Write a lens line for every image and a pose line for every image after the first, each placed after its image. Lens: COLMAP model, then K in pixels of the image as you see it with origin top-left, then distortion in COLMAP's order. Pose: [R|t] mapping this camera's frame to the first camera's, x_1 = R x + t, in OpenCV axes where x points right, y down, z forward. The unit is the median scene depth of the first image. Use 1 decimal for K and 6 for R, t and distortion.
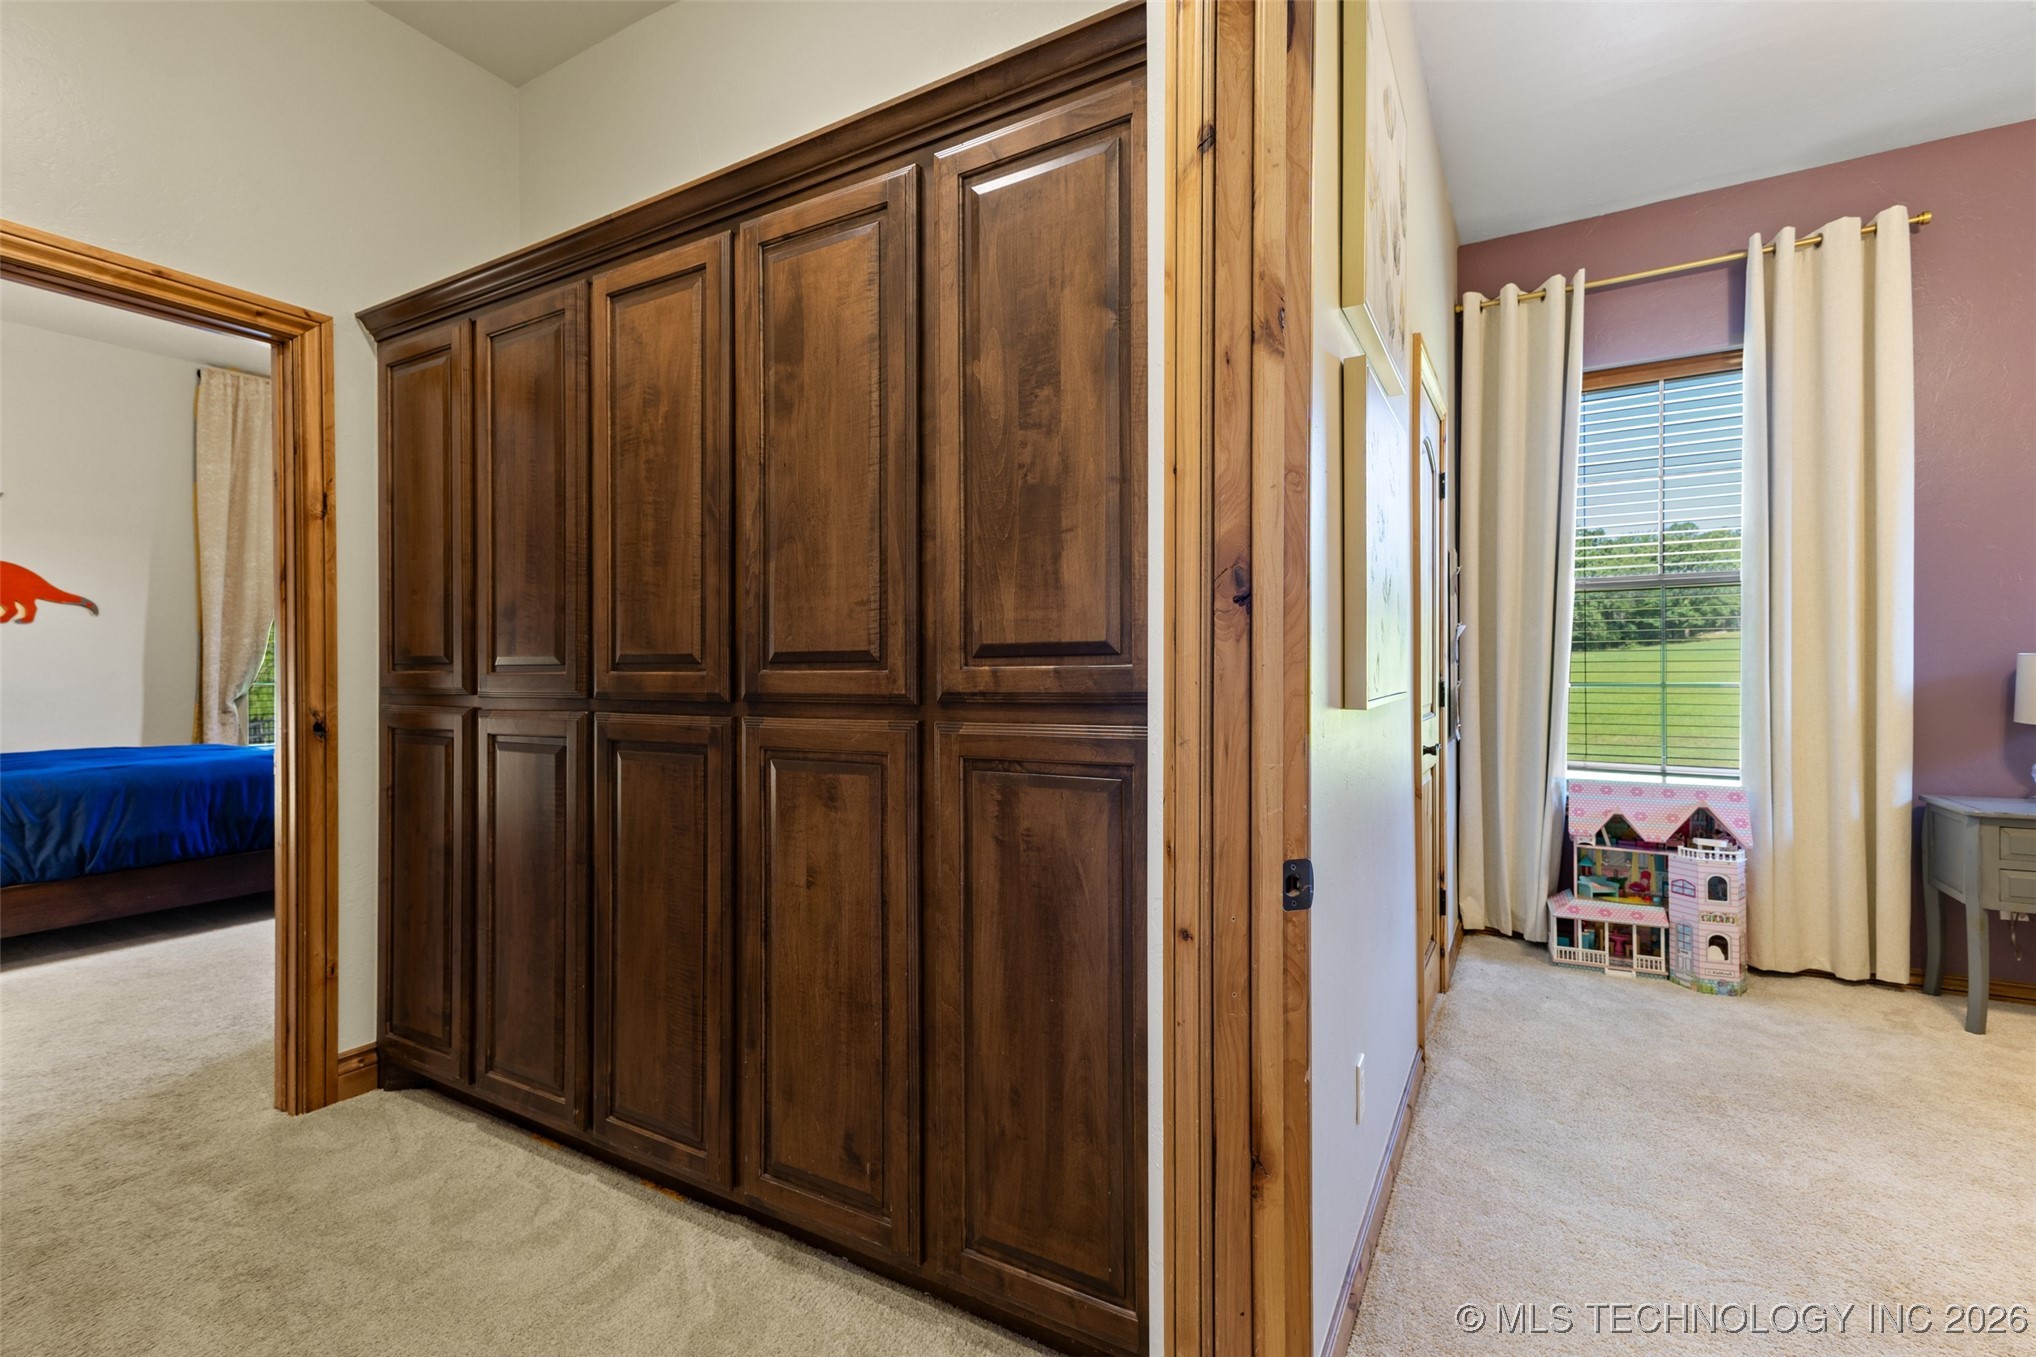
lens RADIAL K [[888.5, 0, 1018.5], [0, 888.5, 673.1], [0, 0, 1]] dist [0.021459, -0.006345]
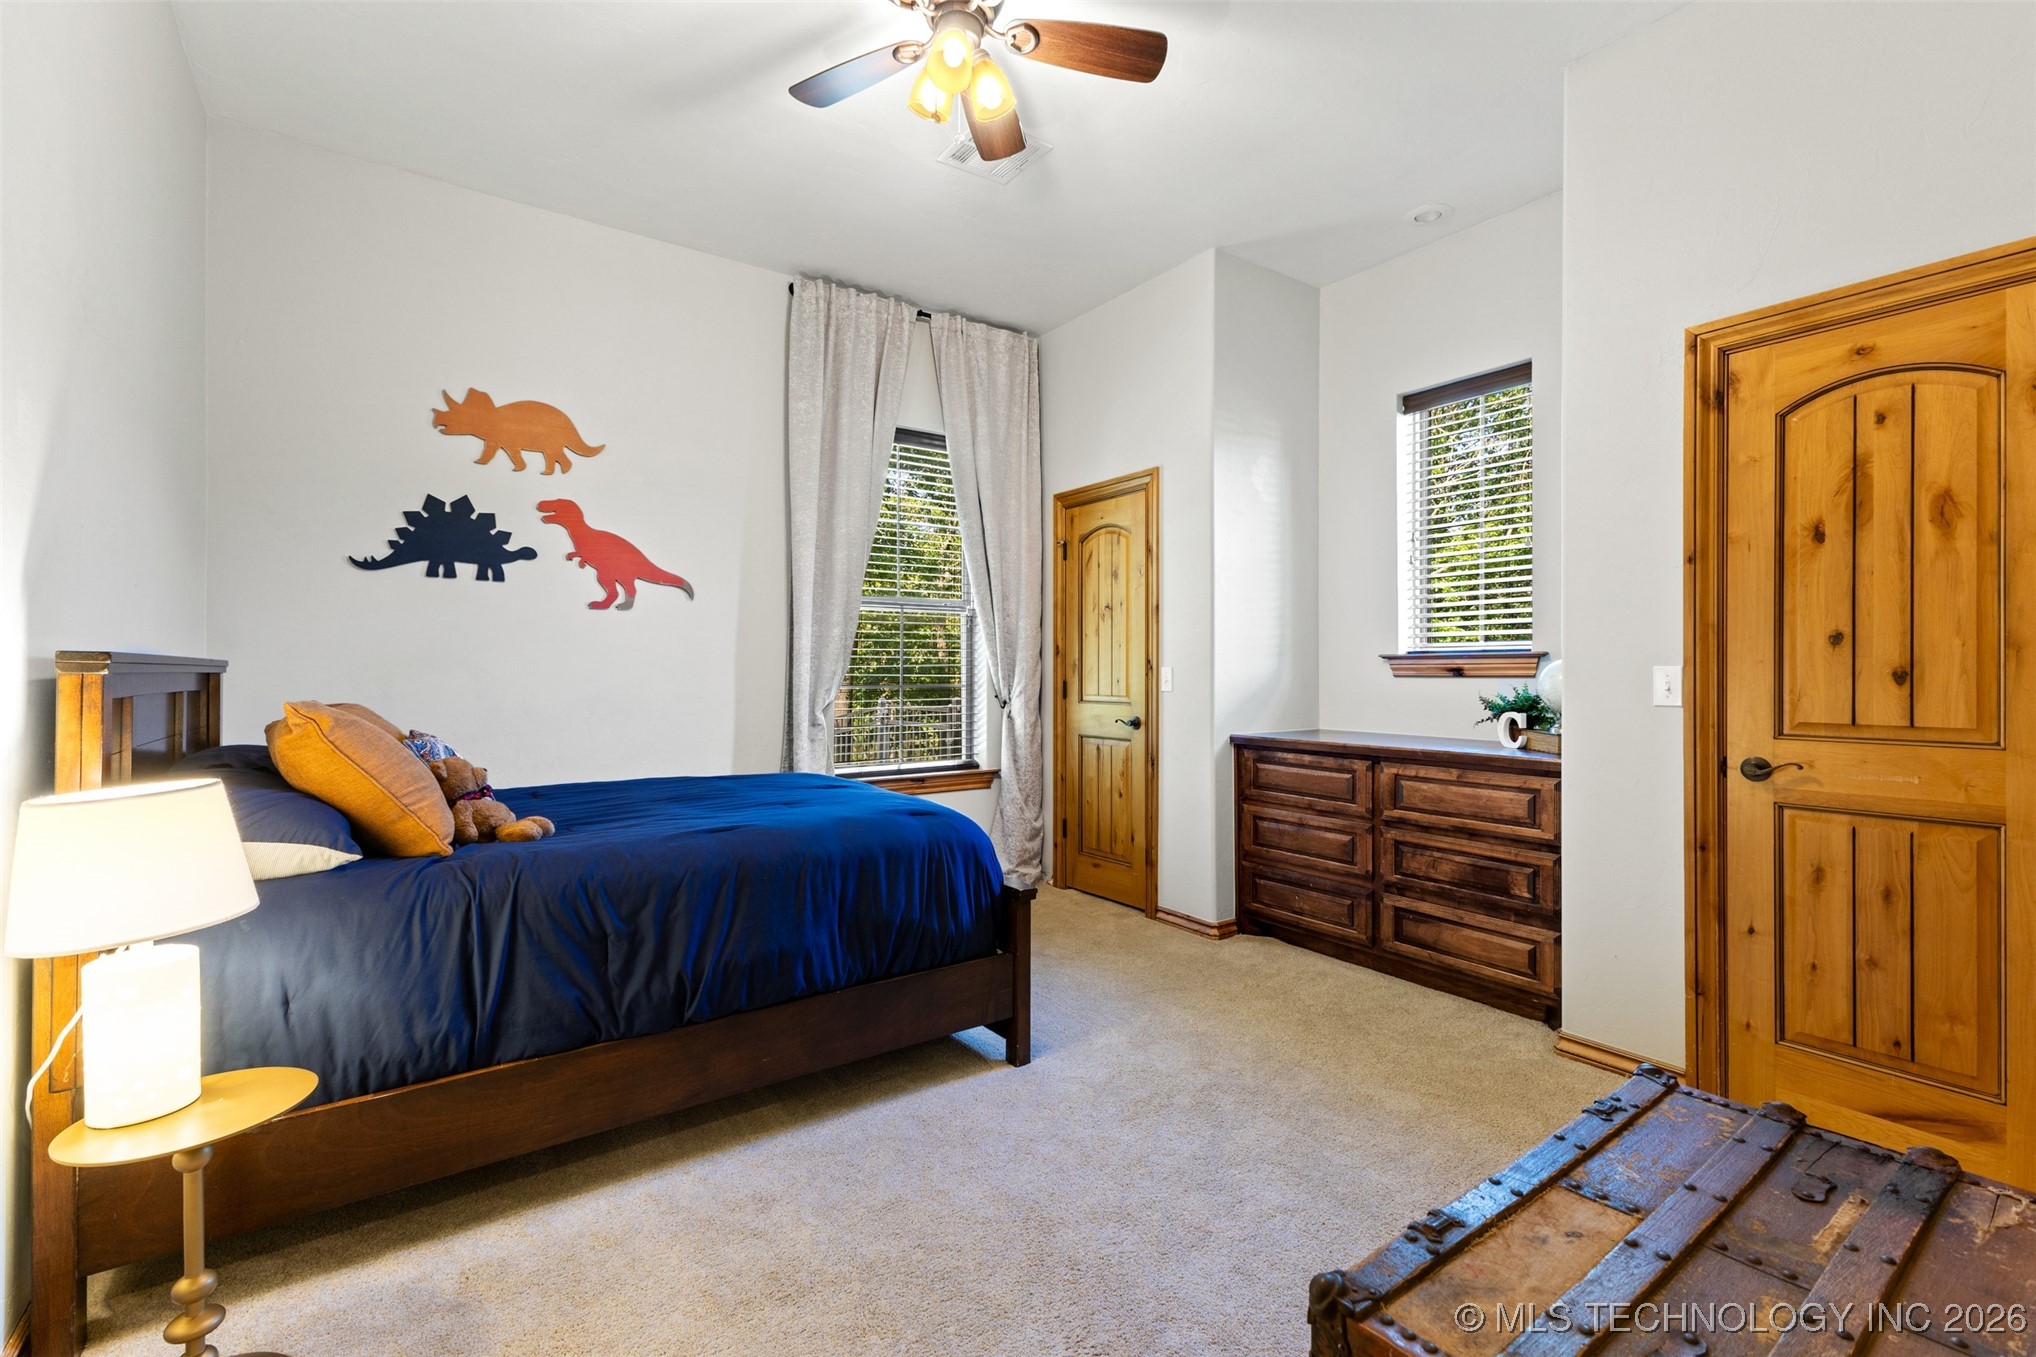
lens RADIAL K [[888.5, 0, 1029.3], [0, 888.5, 675.3], [0, 0, 1]] dist [0.021459, -0.006345]
pose [[0.912898, 0.007405, -0.408121, -0.451670], [-0.008337, 0.999965, -0.000505, 0.000156], [0.408103, 0.003863, 0.912928, 0.426568]]
